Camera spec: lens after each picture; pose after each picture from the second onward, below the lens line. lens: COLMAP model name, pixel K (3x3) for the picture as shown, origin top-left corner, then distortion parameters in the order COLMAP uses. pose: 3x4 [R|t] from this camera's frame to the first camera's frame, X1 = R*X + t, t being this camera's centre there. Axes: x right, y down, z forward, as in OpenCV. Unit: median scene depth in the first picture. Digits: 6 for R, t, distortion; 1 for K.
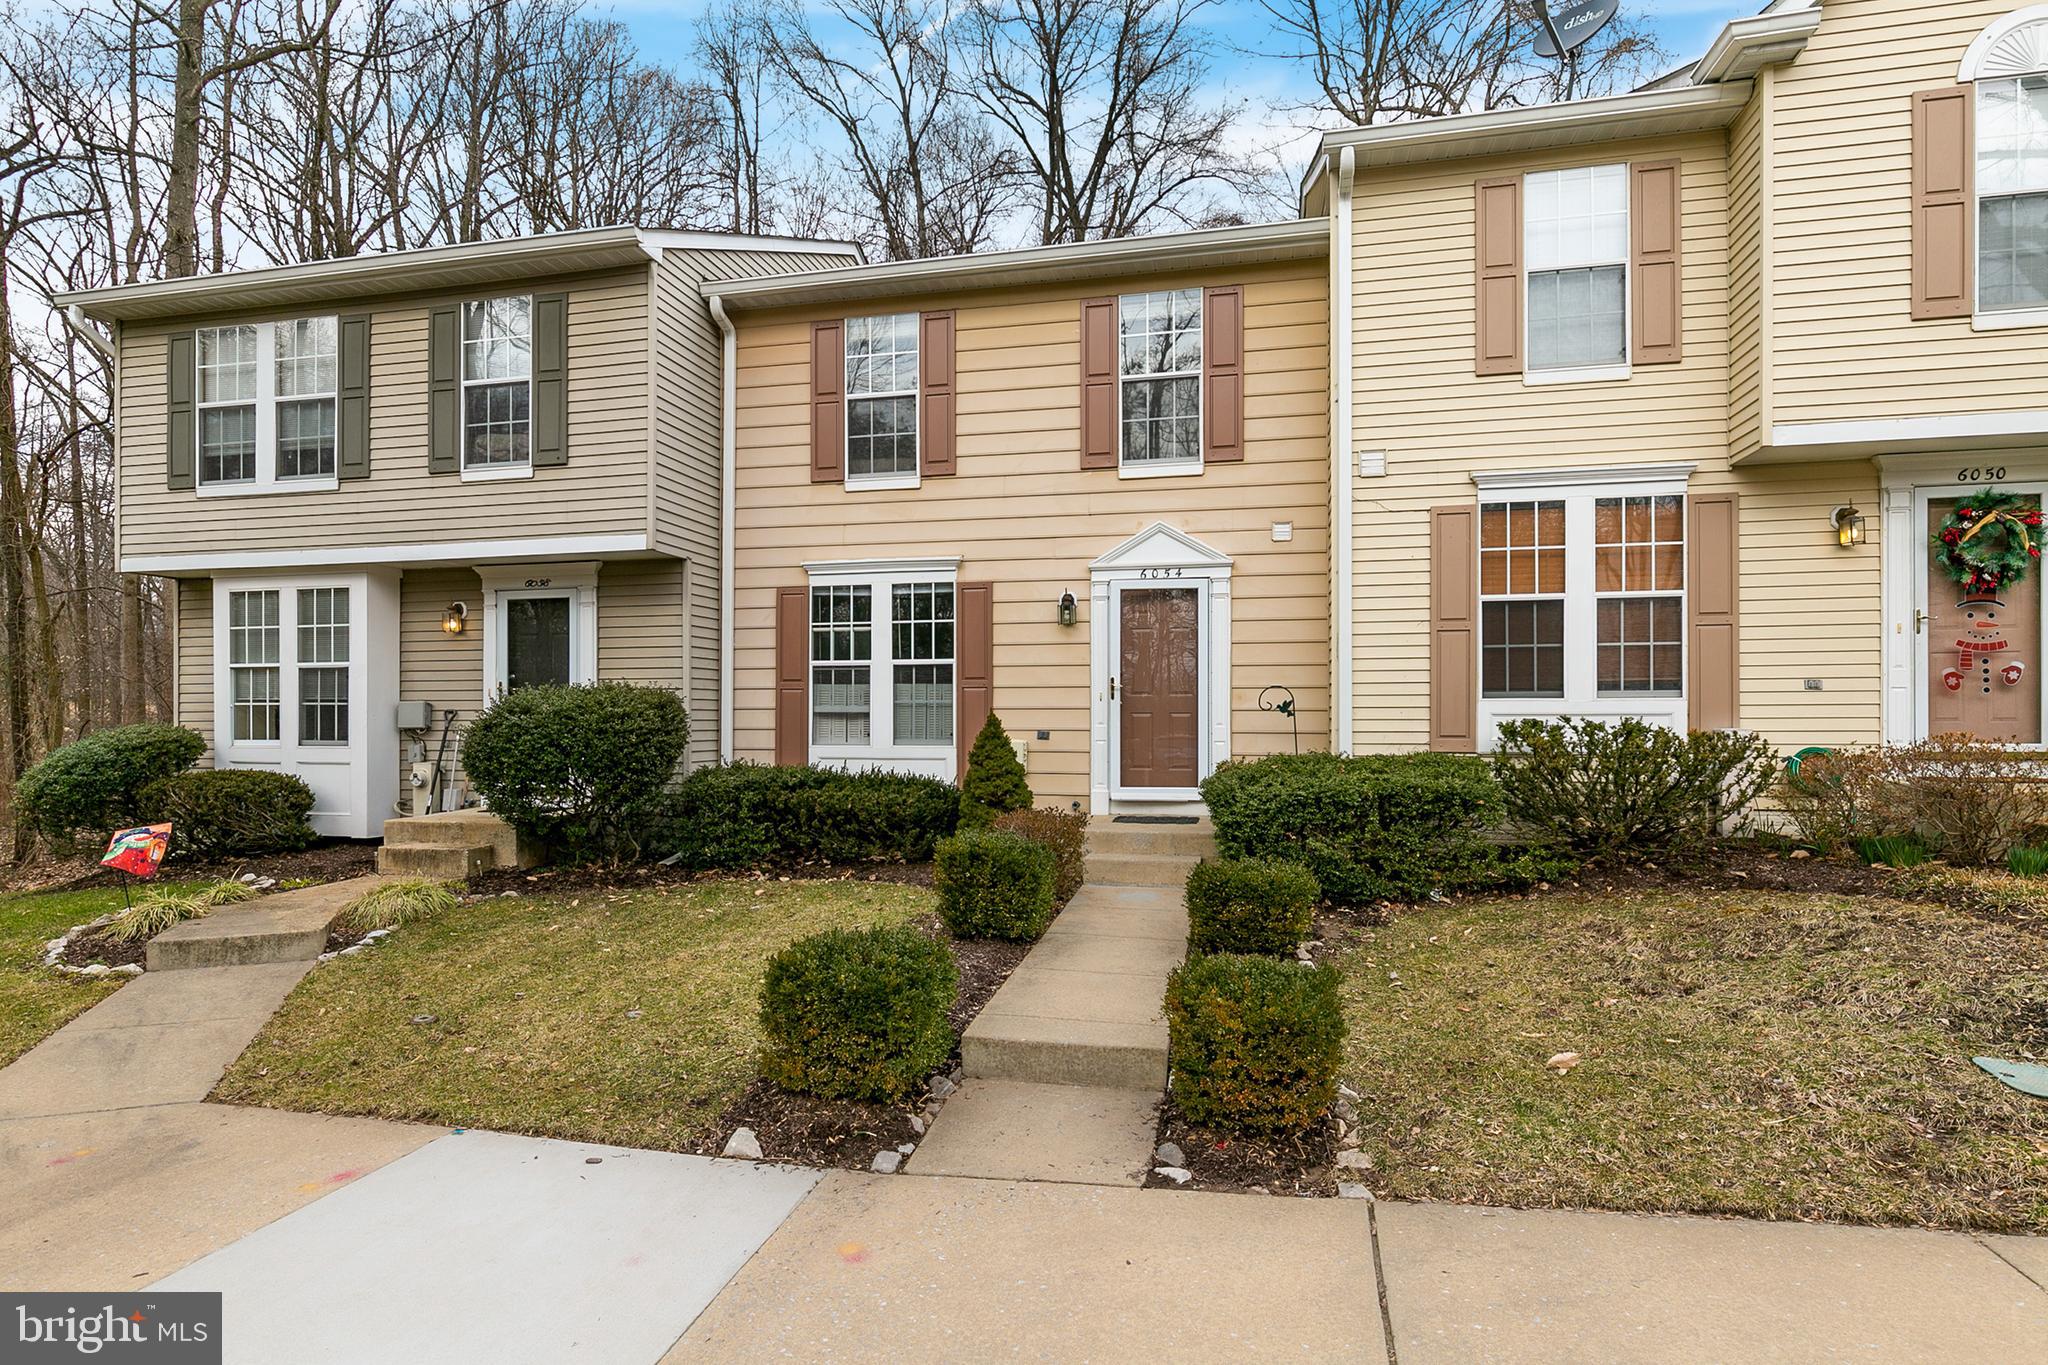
lens RADIAL K [[869.3, 0, 1024.5], [0, 869.3, 696.4], [0, 0, 1]] dist [-0.000785, 0.000106]
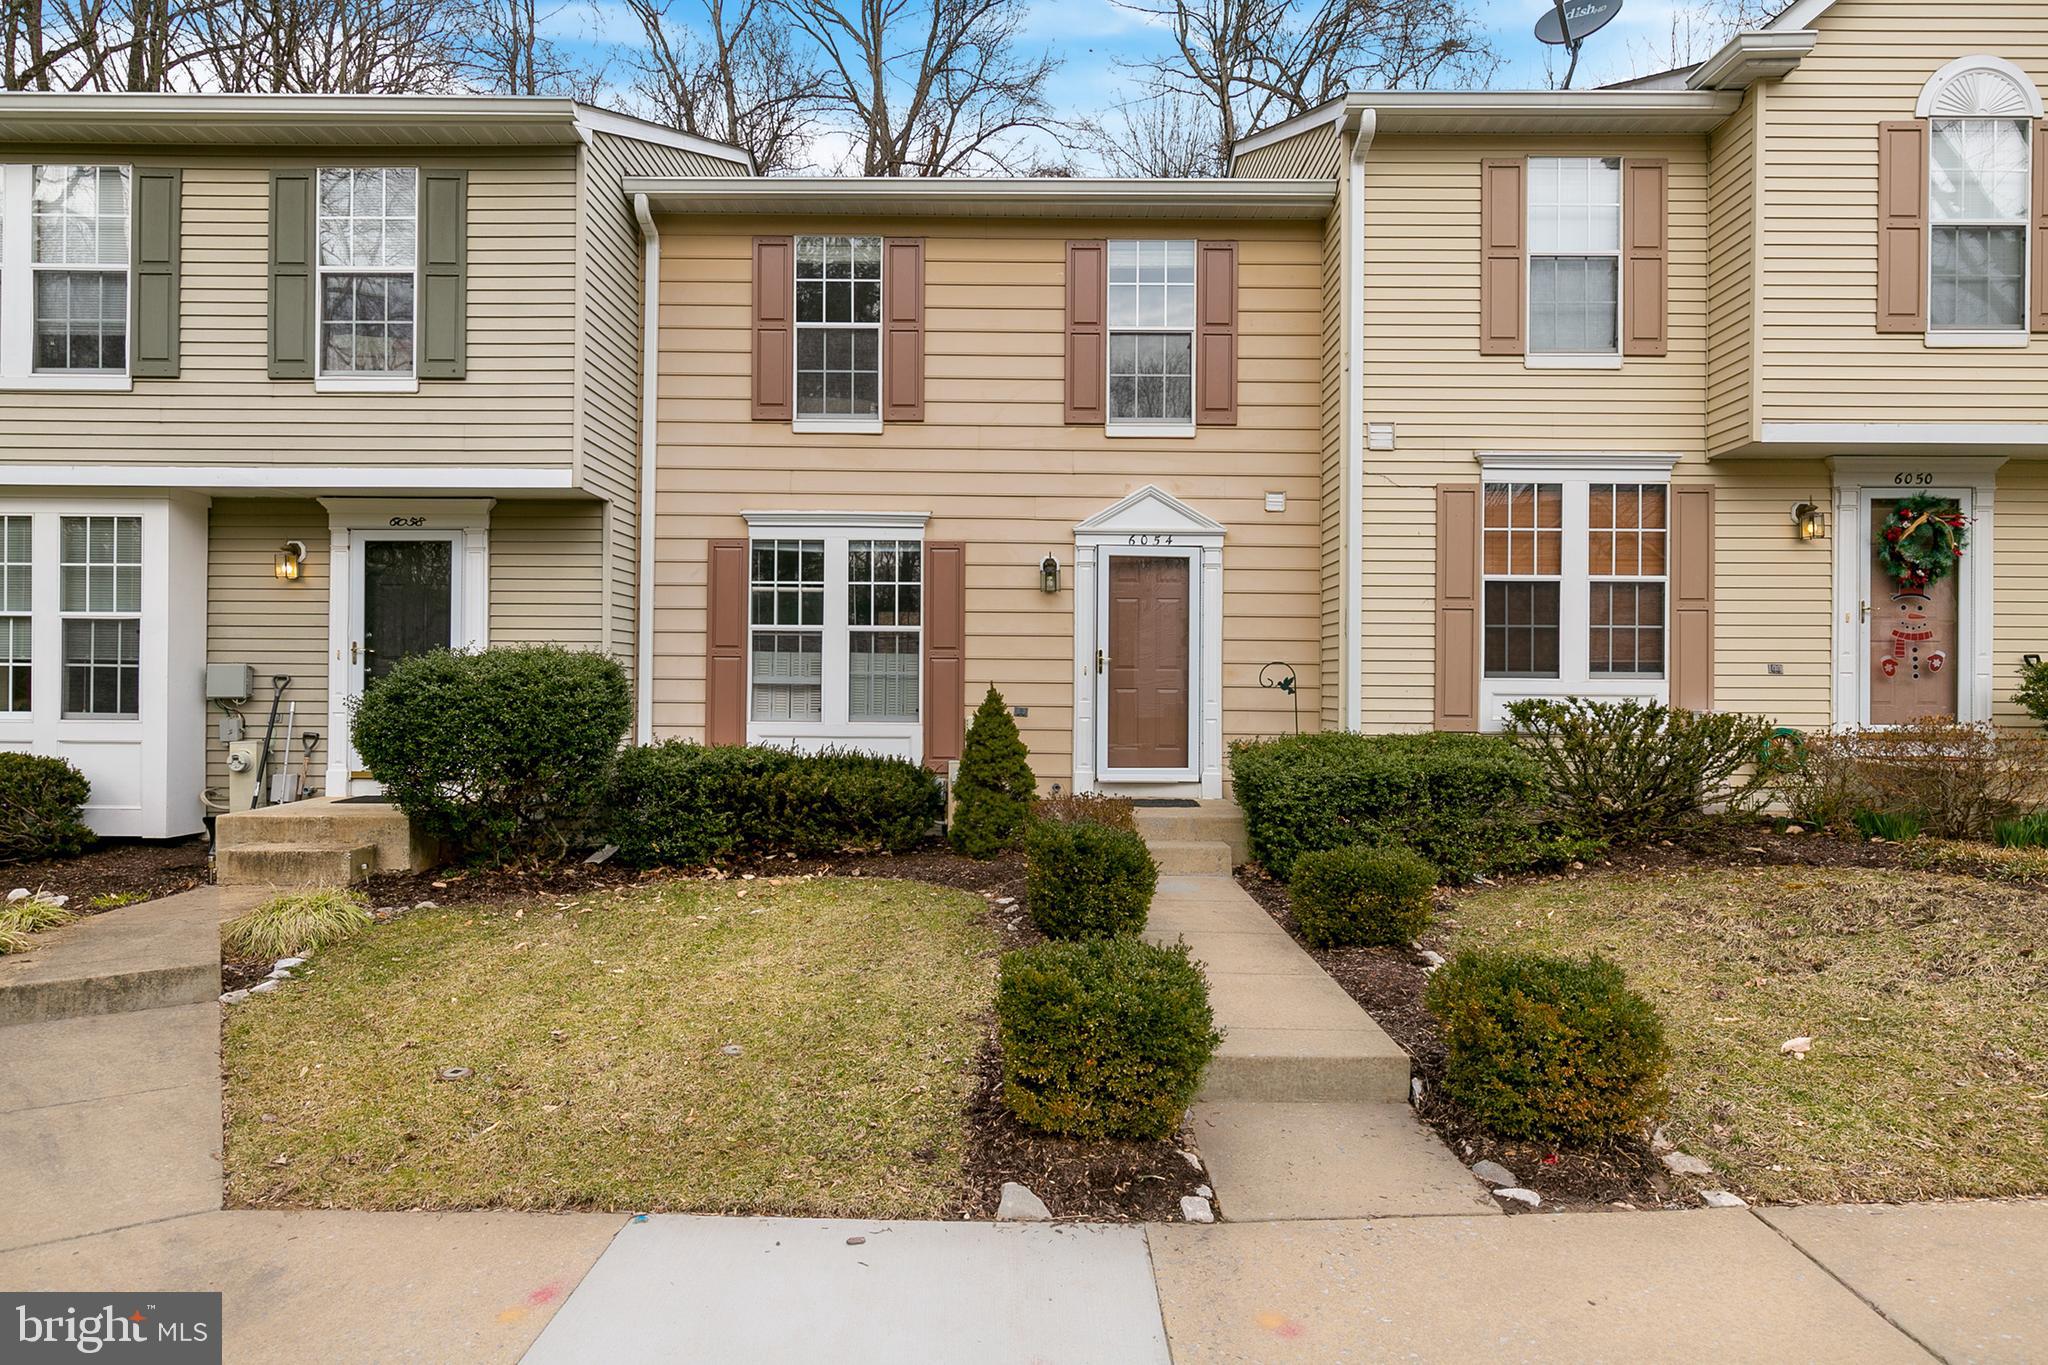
lens RADIAL K [[929.4, 0, 1023.6], [0, 929.4, 668.2], [0, 0, 1]] dist [0.002737, -0.000192]
pose [[0.983493, 0.014209, 0.180386, -0.184207], [-0.014339, 0.999897, -0.000583, -0.000603], [-0.180376, -0.002013, 0.983596, 0.043245]]
